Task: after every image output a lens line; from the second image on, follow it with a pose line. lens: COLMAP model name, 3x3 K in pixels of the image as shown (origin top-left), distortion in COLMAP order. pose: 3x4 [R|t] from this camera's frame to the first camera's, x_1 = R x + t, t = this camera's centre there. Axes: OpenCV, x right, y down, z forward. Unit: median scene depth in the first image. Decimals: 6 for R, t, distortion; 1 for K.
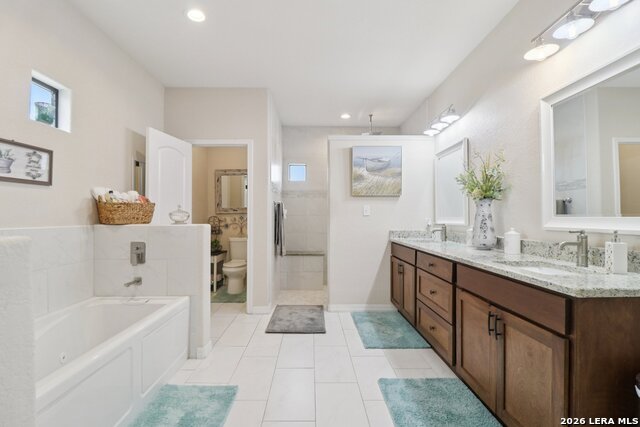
lens RADIAL K [[298.2, 0, 316.0], [0, 298.2, 215.1], [0, 0, 1]] dist [0.001083, -0.010852]
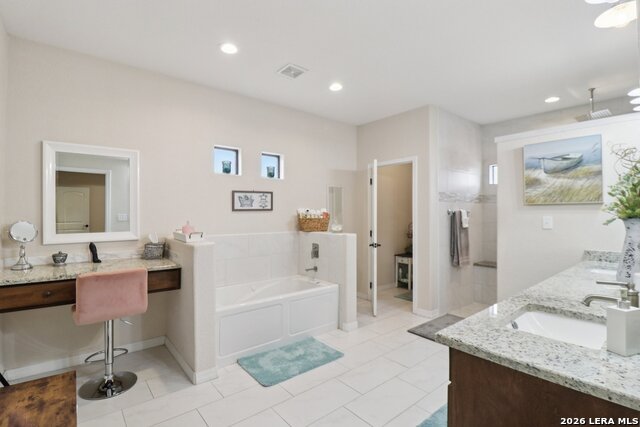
lens RADIAL K [[302.5, 0, 312.1], [0, 302.5, 212.6], [0, 0, 1]] dist [-0.000529, -0.011859]
pose [[0.620020, -0.003402, -0.784579, 0.599353], [0.007535, 0.999970, 0.001619, -0.070241], [0.784550, -0.006916, 0.620027, 0.013249]]
